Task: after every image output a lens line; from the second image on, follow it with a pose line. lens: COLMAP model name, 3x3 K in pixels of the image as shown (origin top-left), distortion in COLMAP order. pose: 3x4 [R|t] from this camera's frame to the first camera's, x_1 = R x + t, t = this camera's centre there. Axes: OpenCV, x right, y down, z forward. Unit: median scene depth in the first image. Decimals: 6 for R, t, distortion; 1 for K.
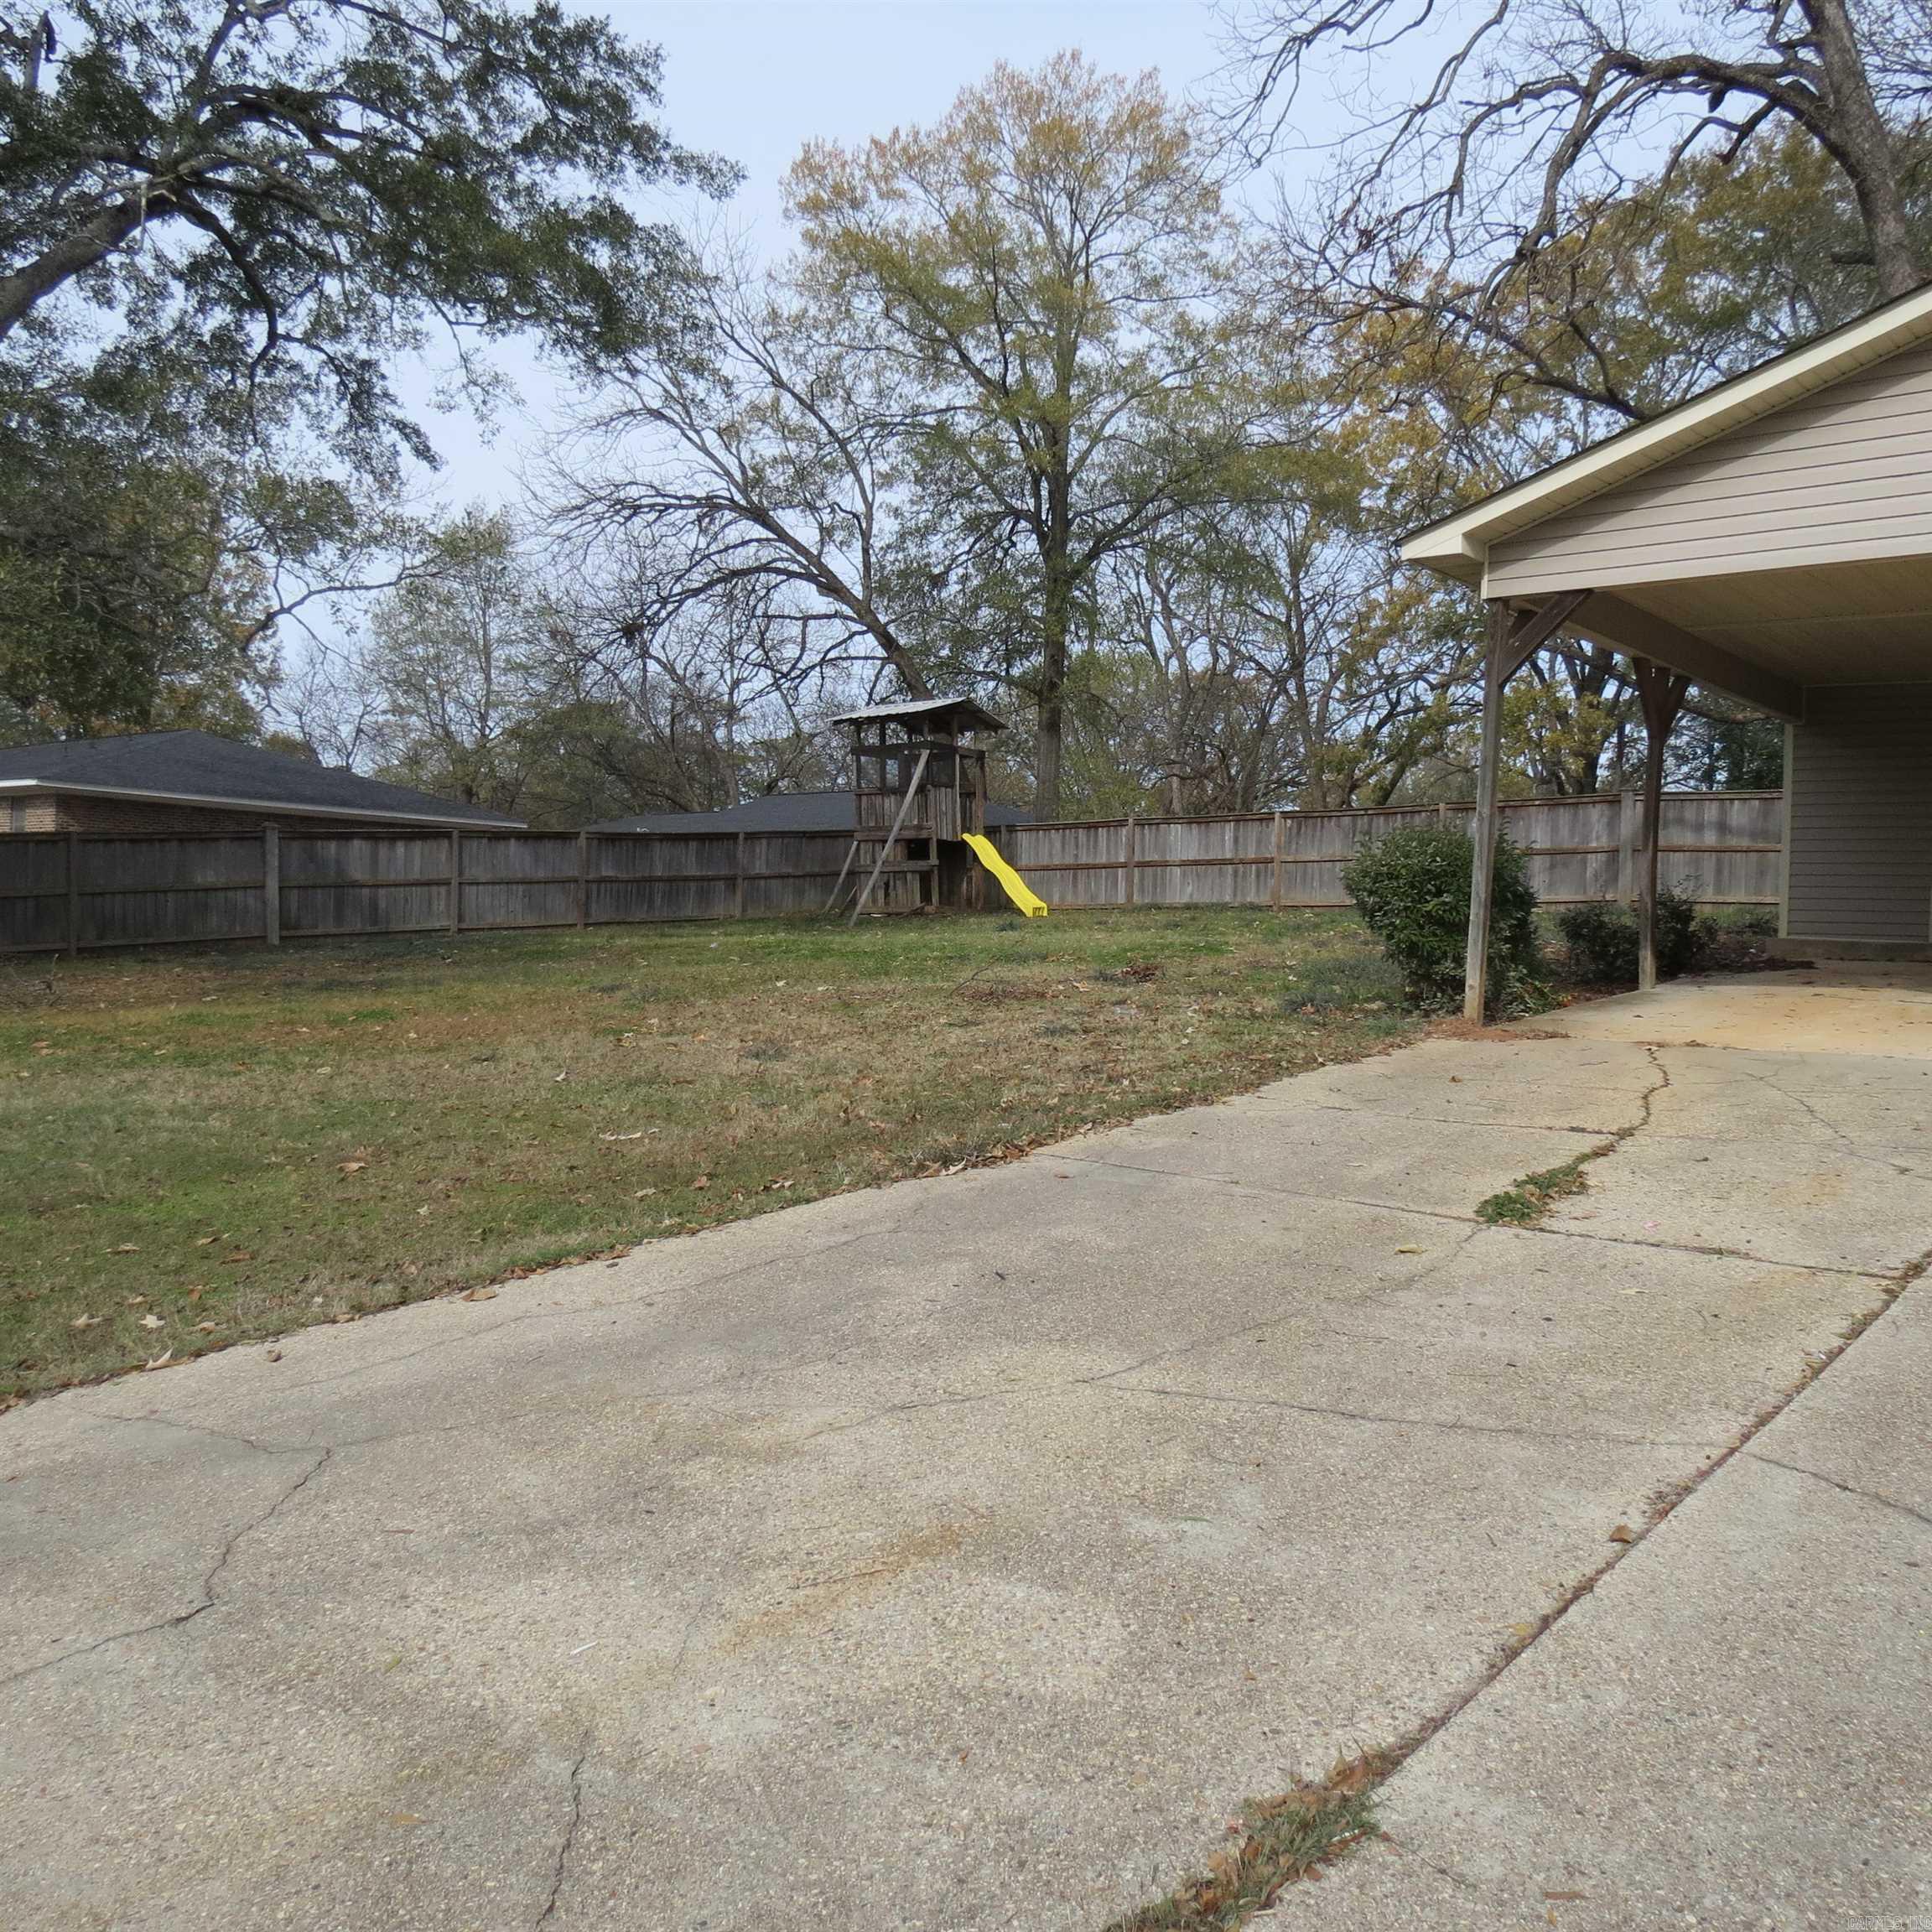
lens RADIAL K [[1865.2, 0, 968.4], [0, 1865.2, 966.5], [0, 0, 1]] dist [-0.009900, 0.000000]
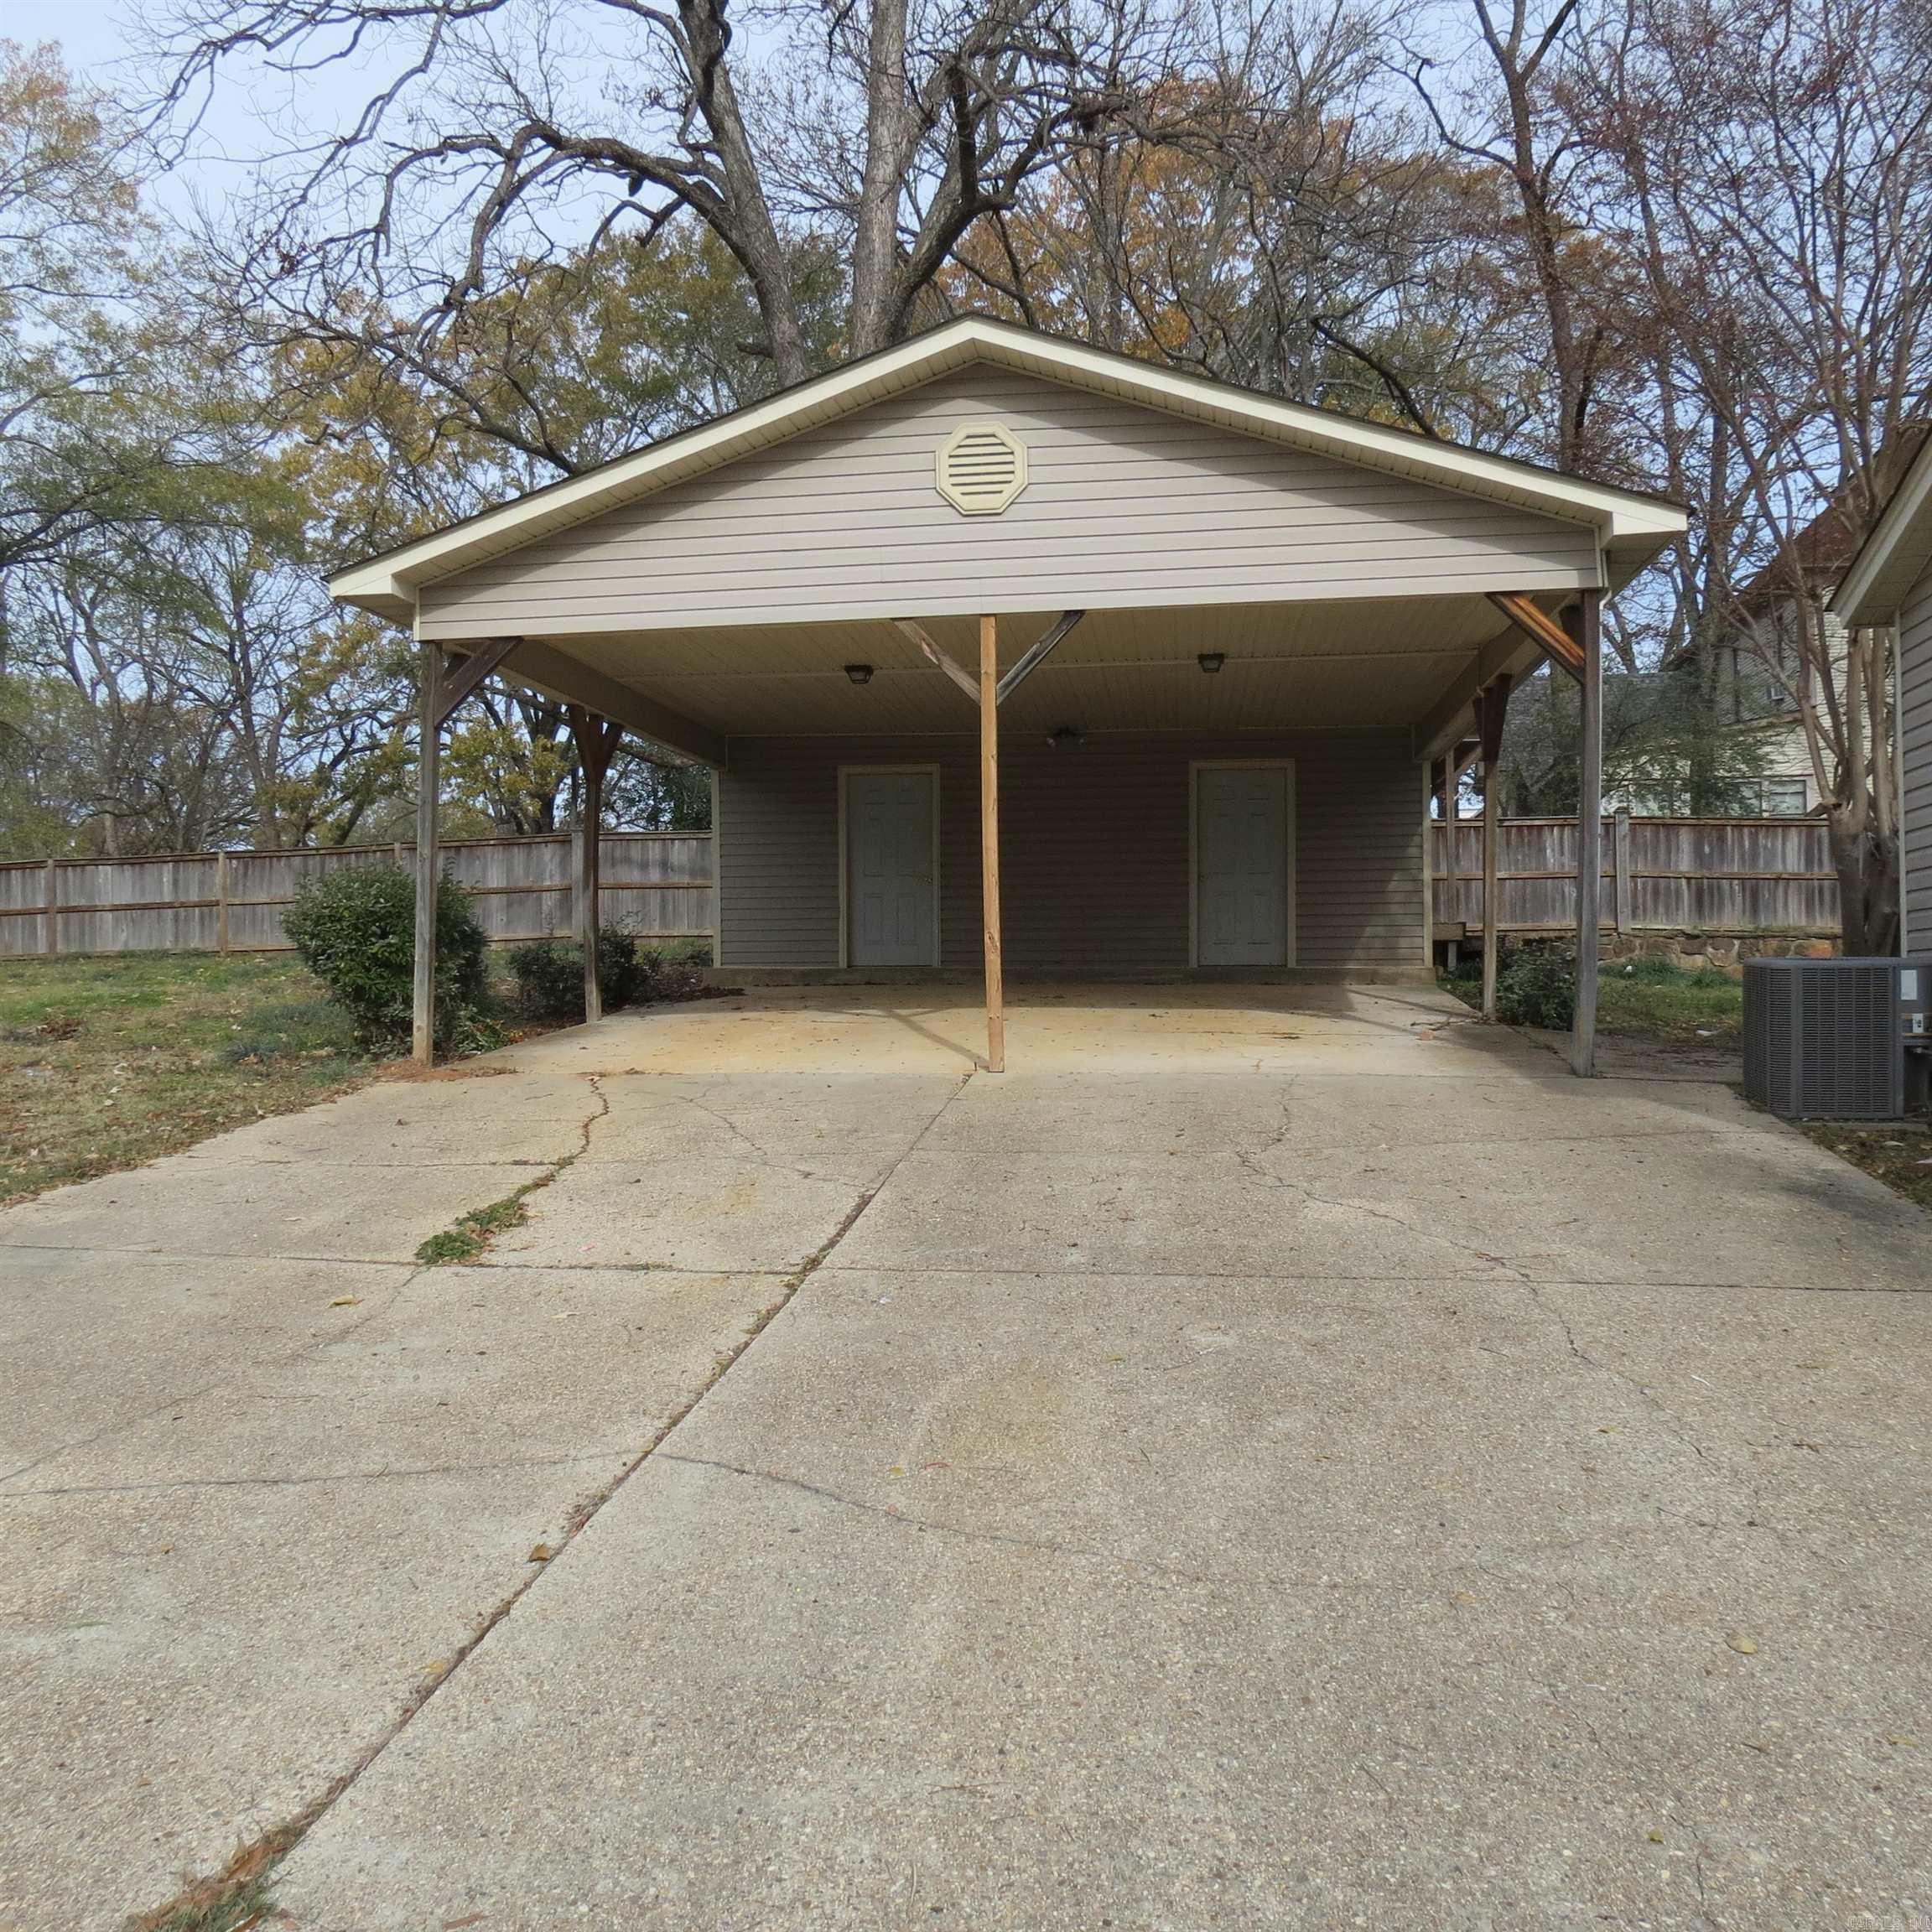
lens RADIAL K [[1865.2, 0, 967.1], [0, 1865.2, 964.0], [0, 0, 1]] dist [-0.009900, 0.000000]
pose [[0.857977, -0.031931, 0.512695, 0.008943], [0.043275, 0.999011, -0.010200, -0.000350], [-0.511862, 0.030939, 0.858510, -0.005526]]
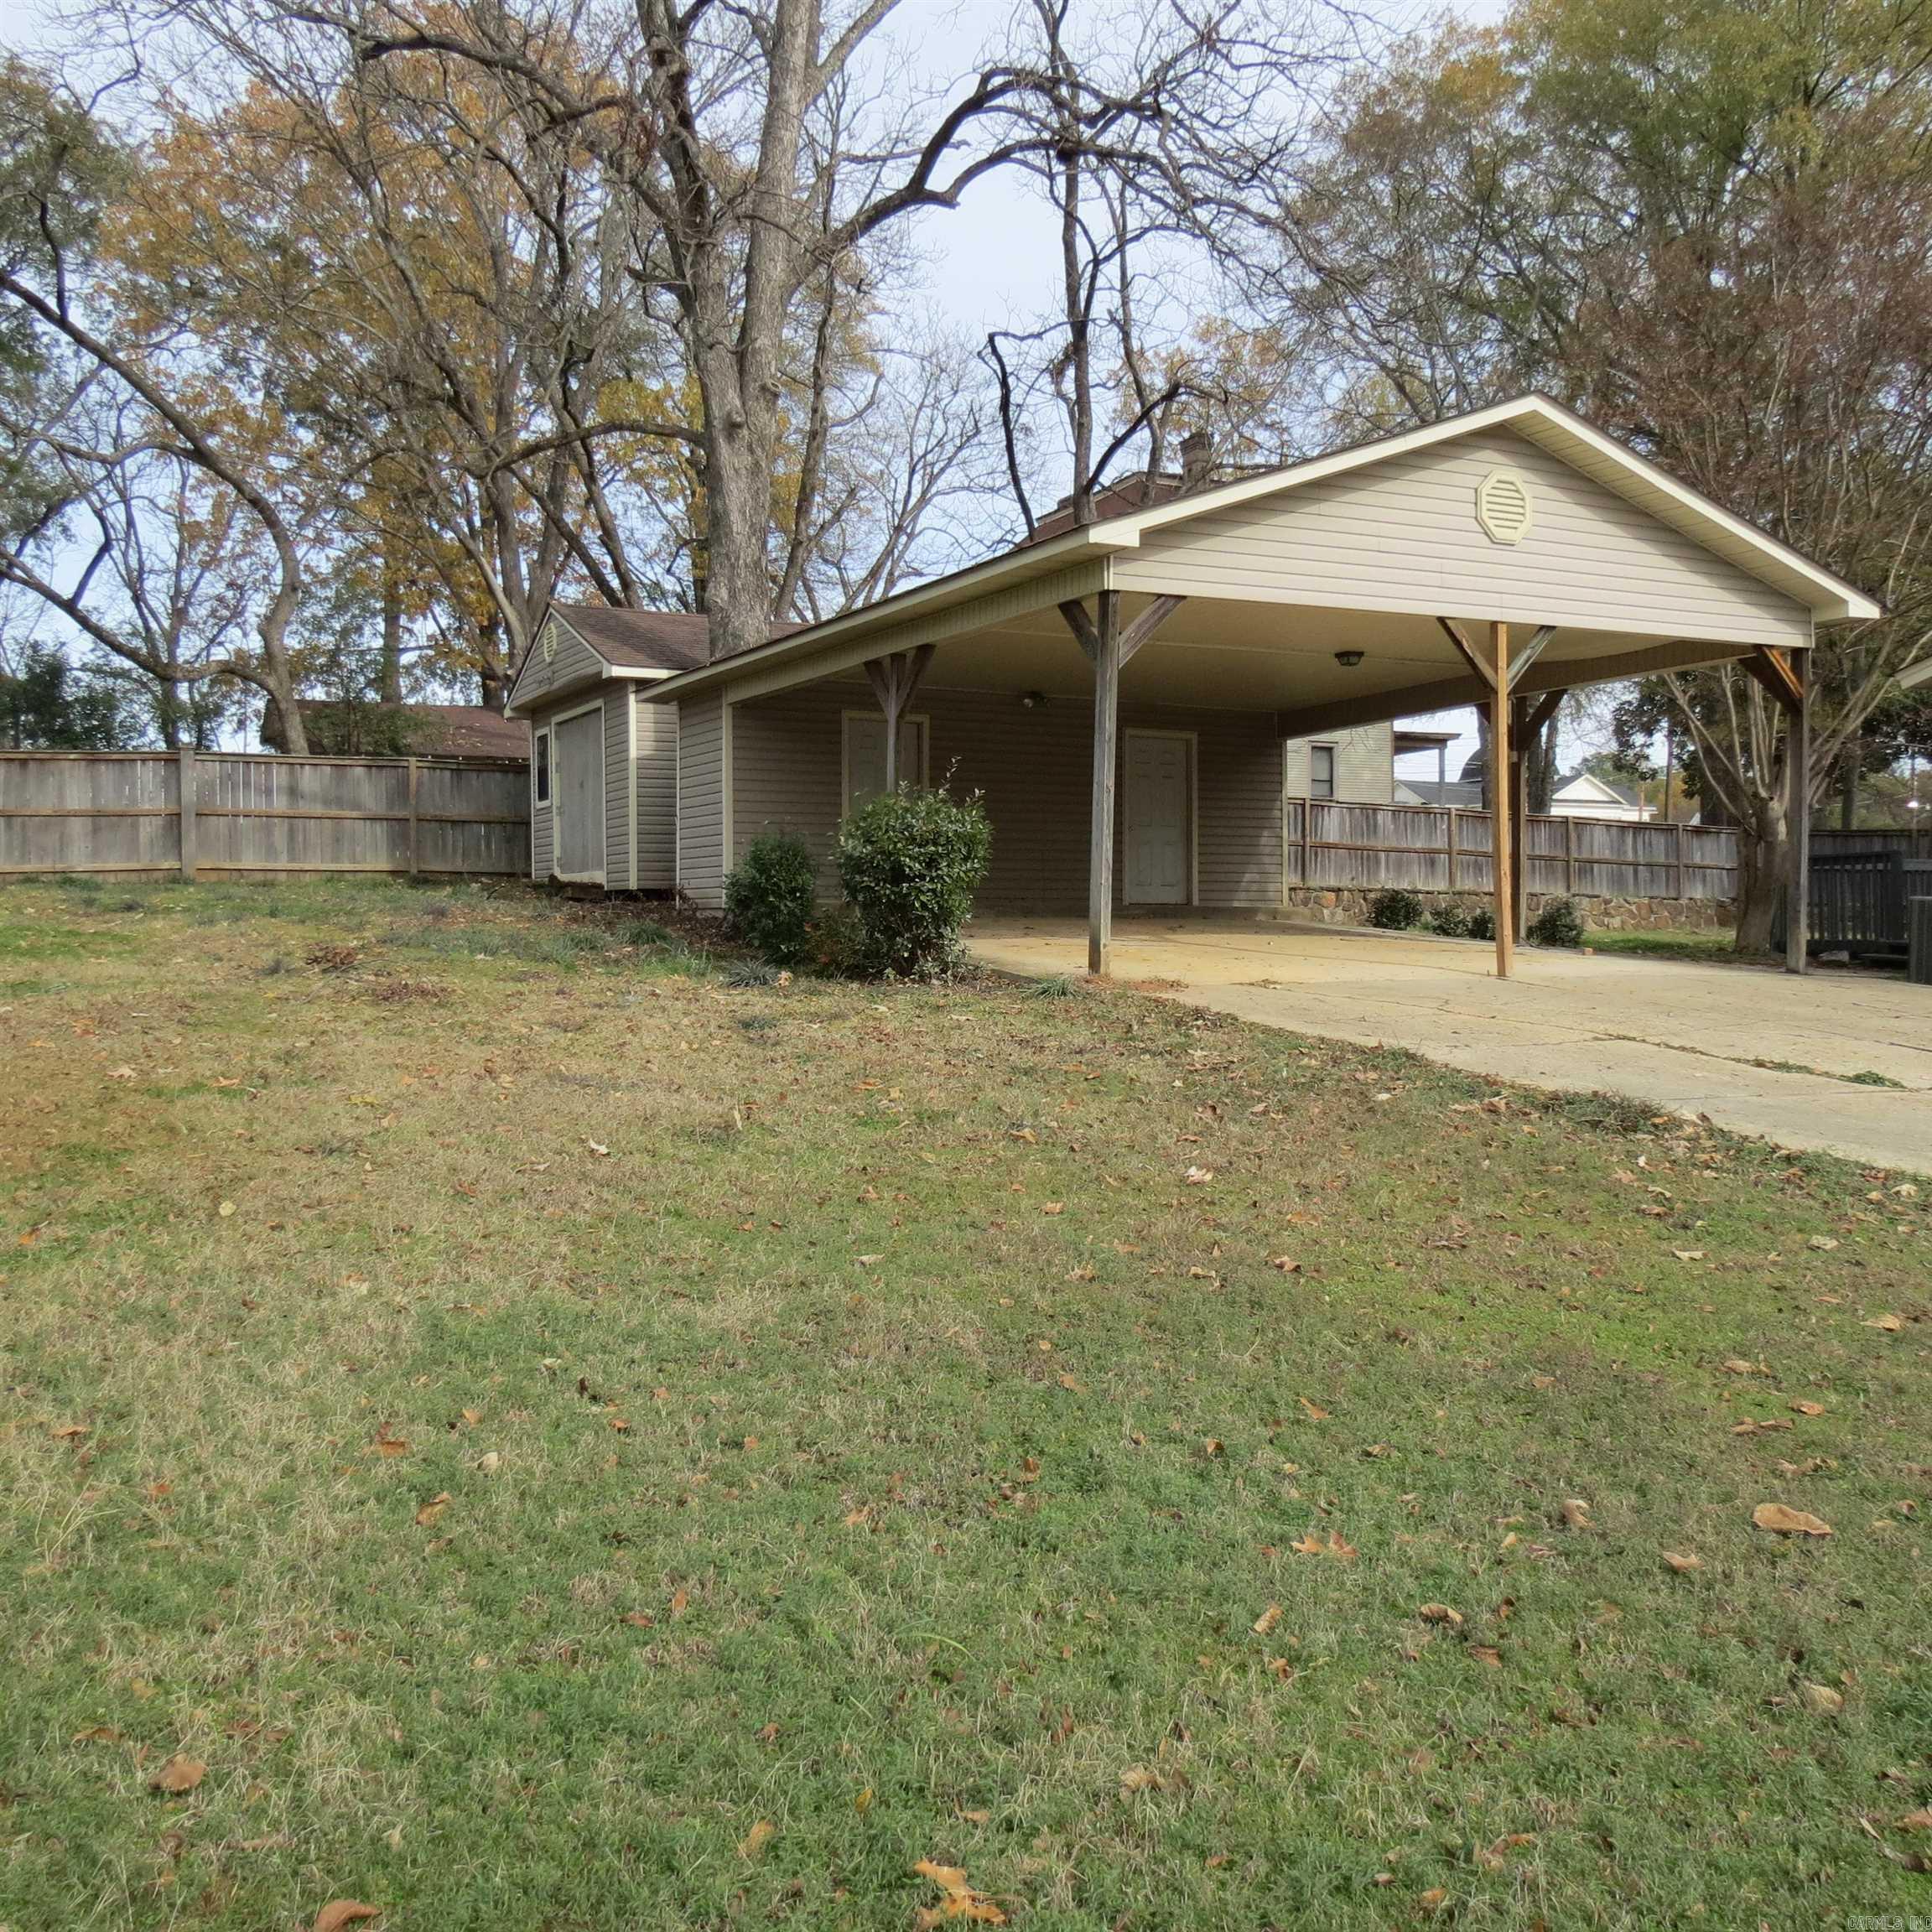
lens RADIAL K [[1865.2, 0, 969.5], [0, 1865.2, 965.5], [0, 0, 1]] dist [-0.009900, 0.000000]
pose [[0.395474, -0.048523, 0.917194, -0.246448], [0.035755, 0.998660, 0.037416, -0.006594], [-0.917781, 0.017998, 0.396679, 0.207013]]
